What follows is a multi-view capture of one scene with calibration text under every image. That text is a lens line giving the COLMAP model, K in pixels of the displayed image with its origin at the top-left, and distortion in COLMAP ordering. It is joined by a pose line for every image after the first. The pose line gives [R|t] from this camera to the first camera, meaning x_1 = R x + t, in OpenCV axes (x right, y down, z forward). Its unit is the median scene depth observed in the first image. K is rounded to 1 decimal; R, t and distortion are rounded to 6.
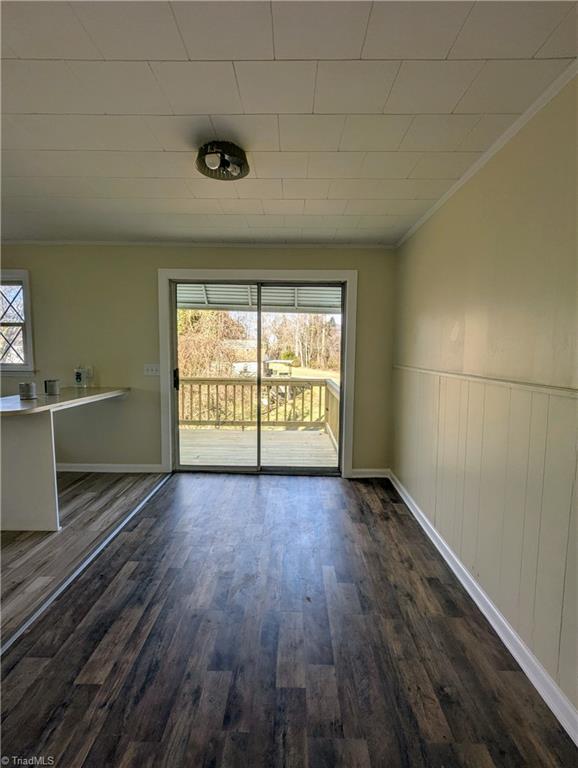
lens RADIAL K [[362.9, 0, 266.6], [0, 362.9, 380.2], [0, 0, 1]] dist [0.001032, 0.000320]
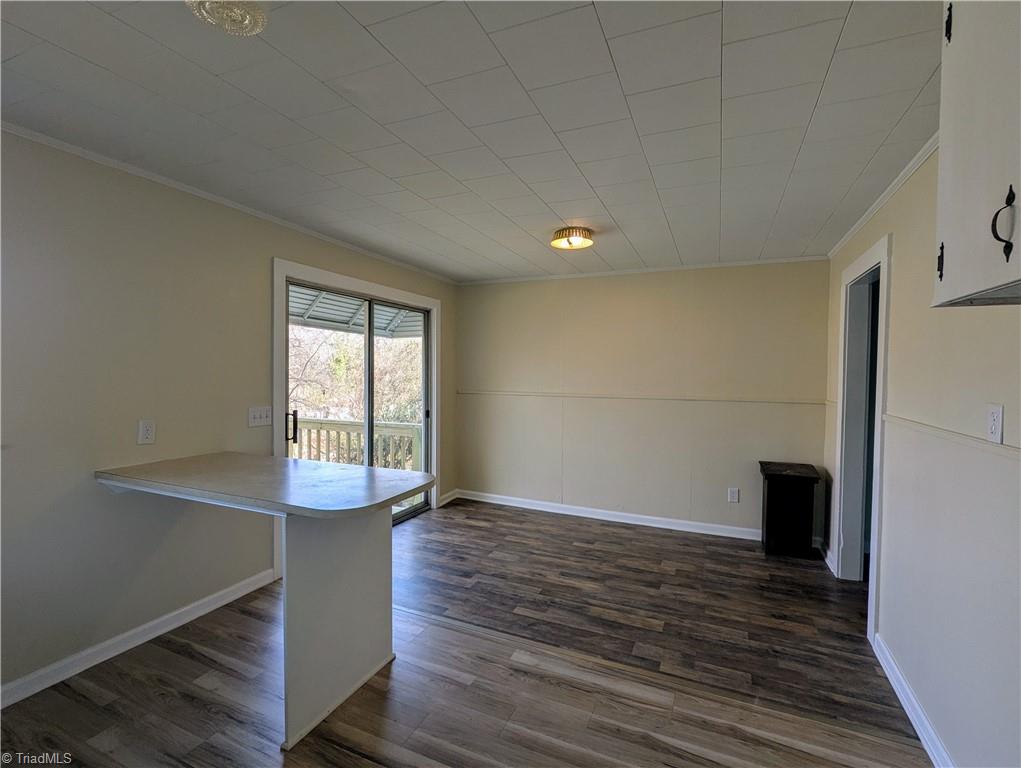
lens RADIAL K [[482.4, 0, 520.9], [0, 482.4, 380.8], [0, 0, 1]] dist [0.001032, 0.000320]
pose [[0.374101, -0.028233, 0.926958, -1.290532], [0.072522, 0.997366, 0.001109, -0.083719], [-0.924548, 0.066810, 0.375163, 0.399704]]
